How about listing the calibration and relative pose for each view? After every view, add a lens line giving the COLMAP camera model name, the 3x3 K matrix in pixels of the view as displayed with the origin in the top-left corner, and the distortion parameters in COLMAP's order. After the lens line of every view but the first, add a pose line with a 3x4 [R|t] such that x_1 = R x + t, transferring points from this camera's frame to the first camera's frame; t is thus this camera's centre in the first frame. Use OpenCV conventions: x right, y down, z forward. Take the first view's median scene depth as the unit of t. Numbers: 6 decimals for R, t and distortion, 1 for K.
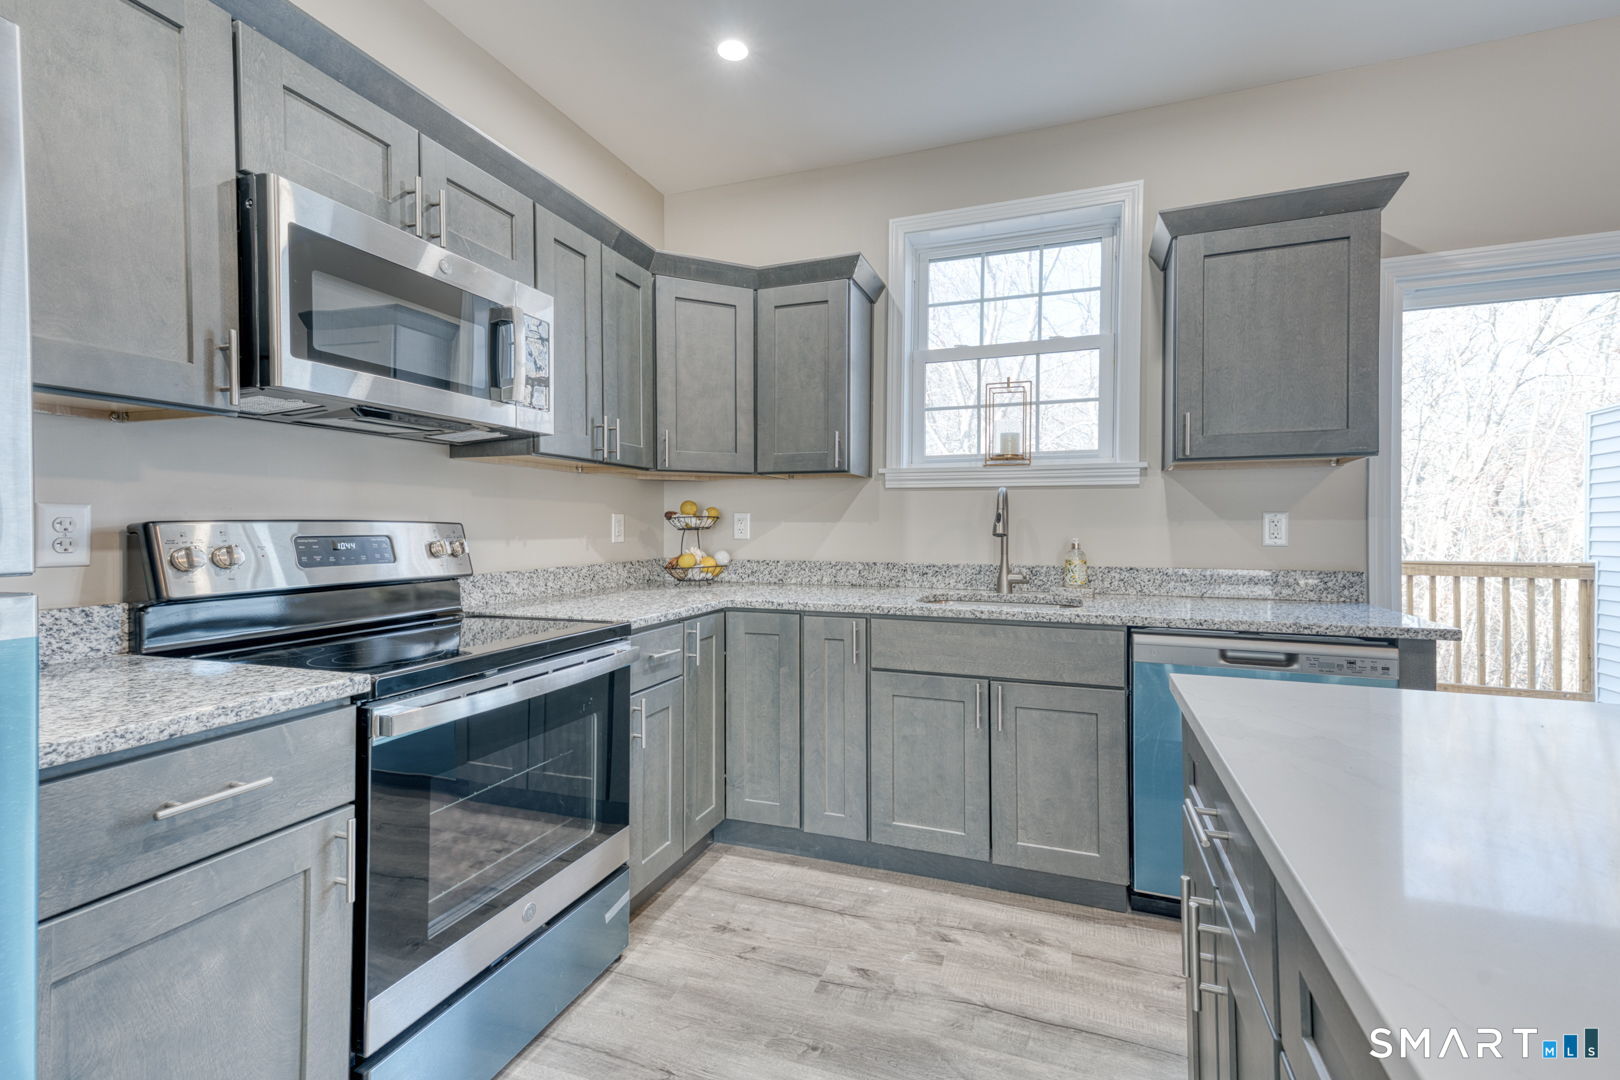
lens RADIAL K [[679.6, 0, 856.8], [0, 679.6, 526.2], [0, 0, 1]] dist [0.023028, 0.000241]
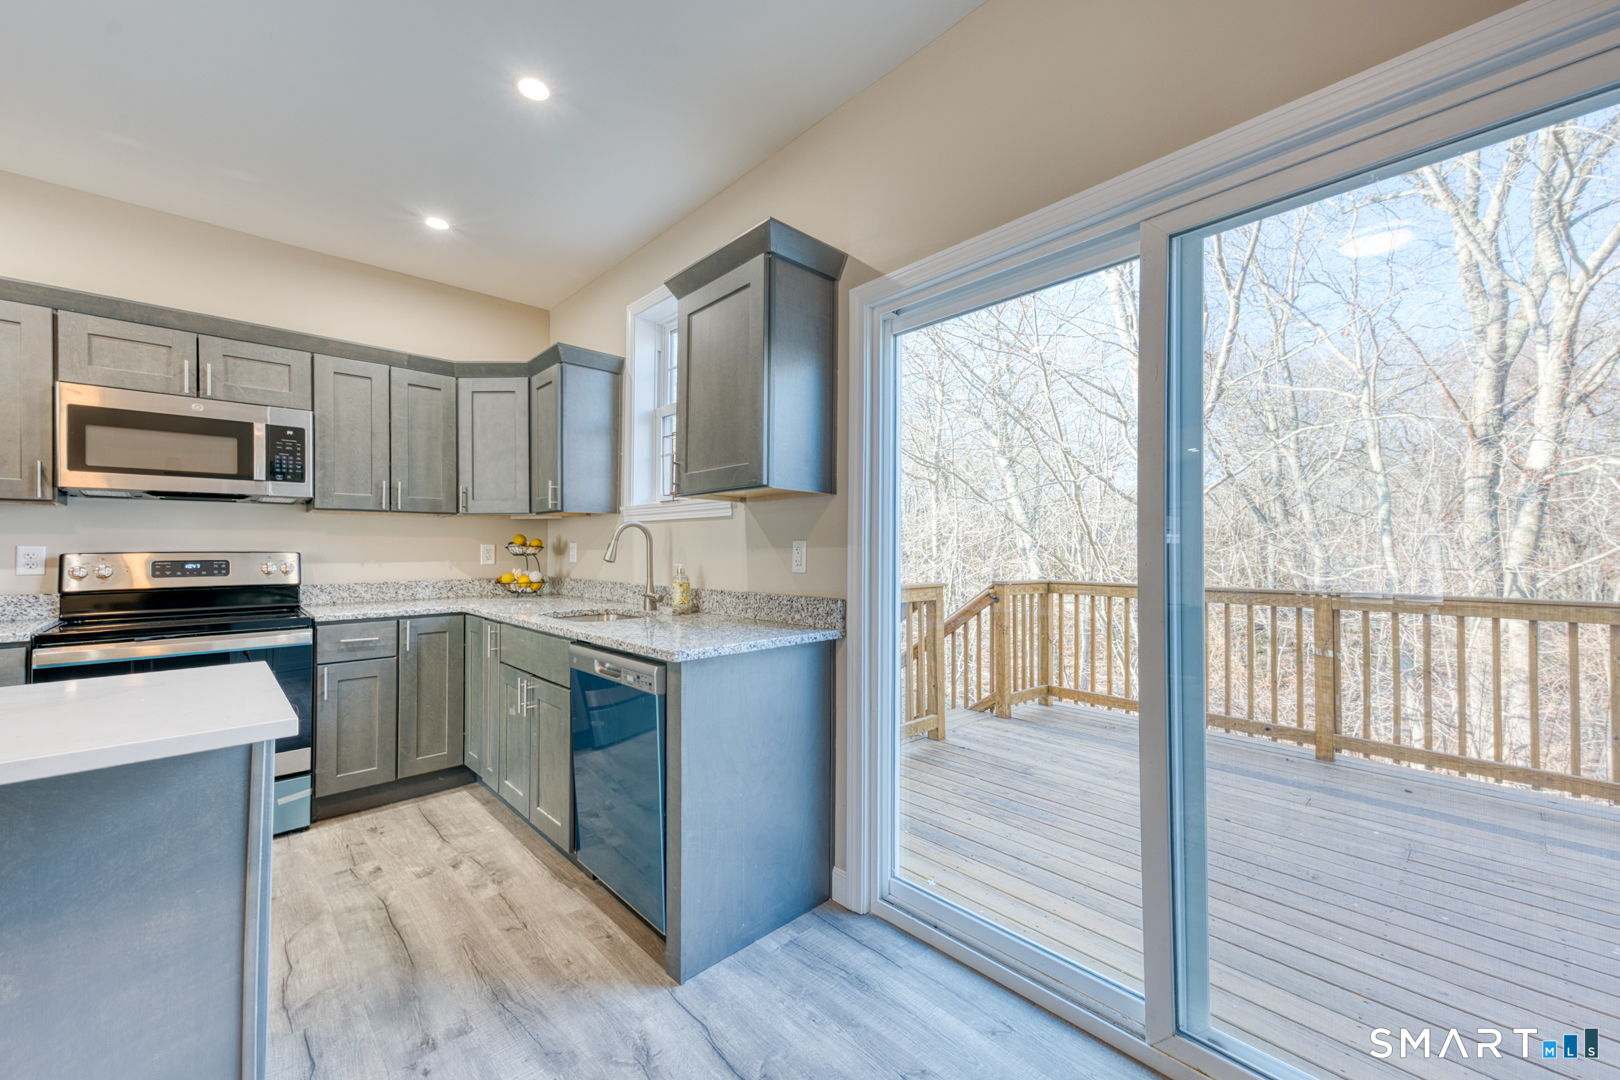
lens RADIAL K [[630.7, 0, 861.2], [0, 630.7, 537.2], [0, 0, 1]] dist [0.000741, 0.000123]
pose [[0.908357, -0.011628, -0.418034, 1.059383], [0.004591, 0.999830, -0.017837, -0.006701], [0.418170, 0.014283, 0.908256, 0.162344]]
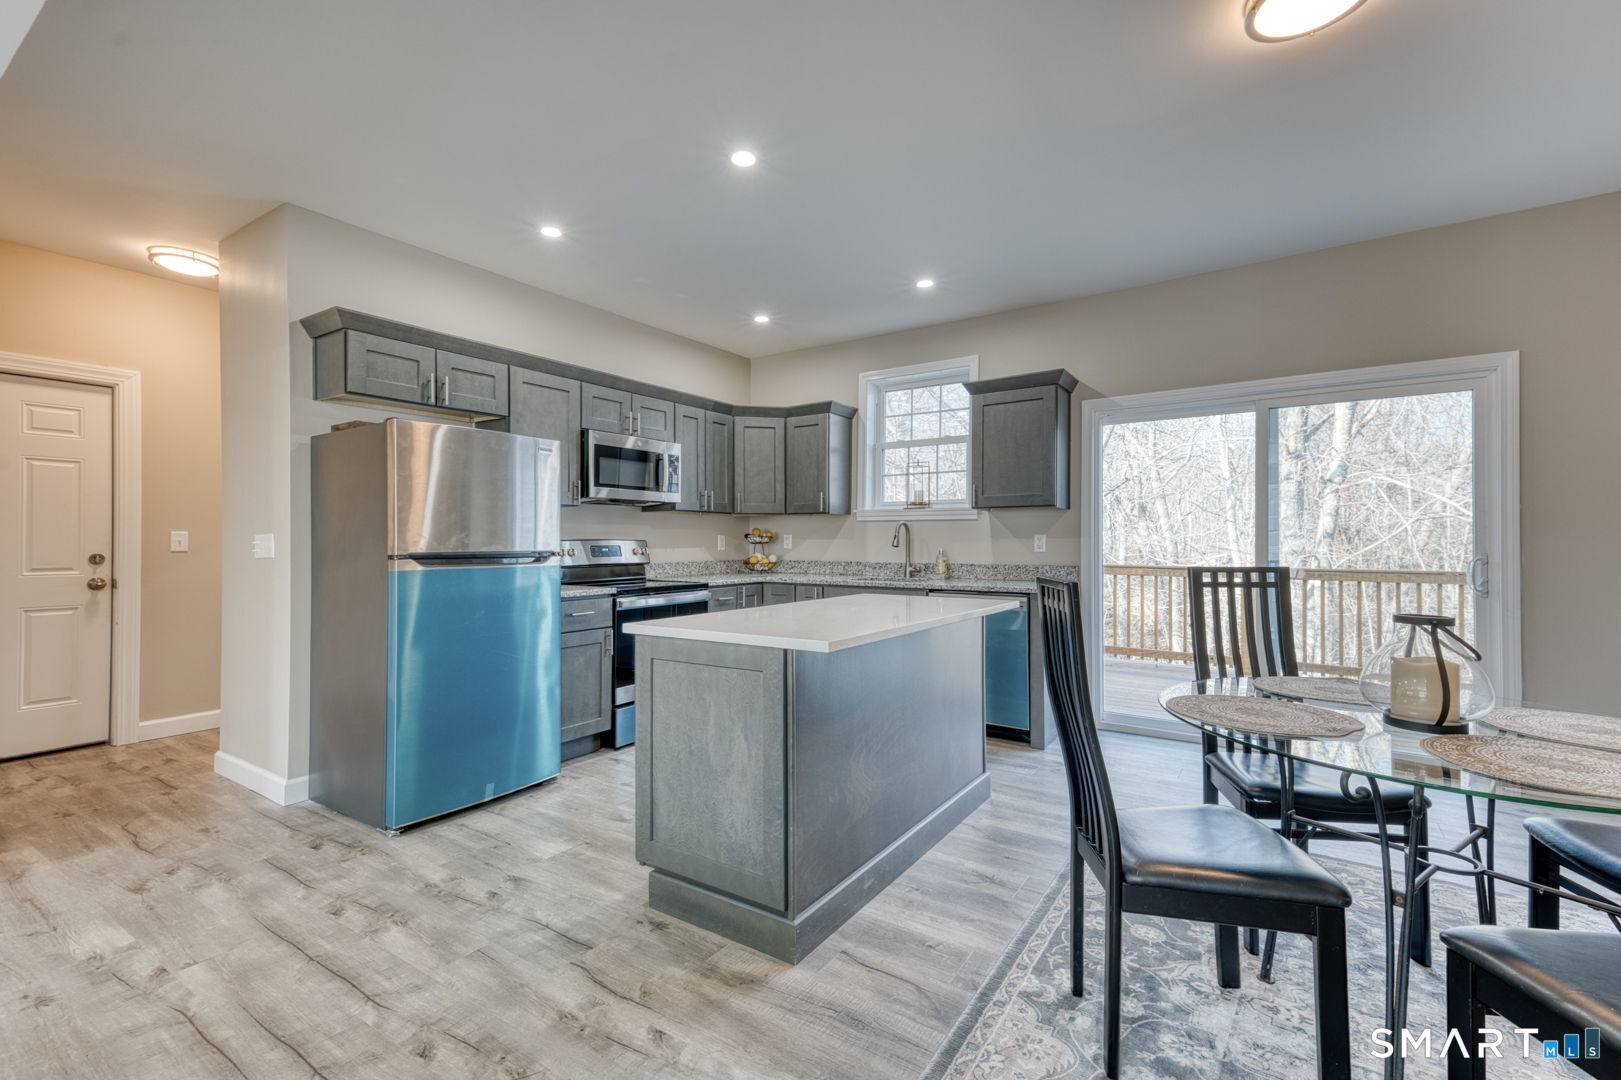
lens RADIAL K [[680.0, 0, 857.4], [0, 680.0, 526.2], [0, 0, 1]] dist [0.023028, 0.000241]
pose [[0.970643, -0.006150, -0.240445, 0.555109], [0.000827, 0.999752, -0.022235, -0.000896], [0.240522, 0.021384, 0.970408, -0.879317]]
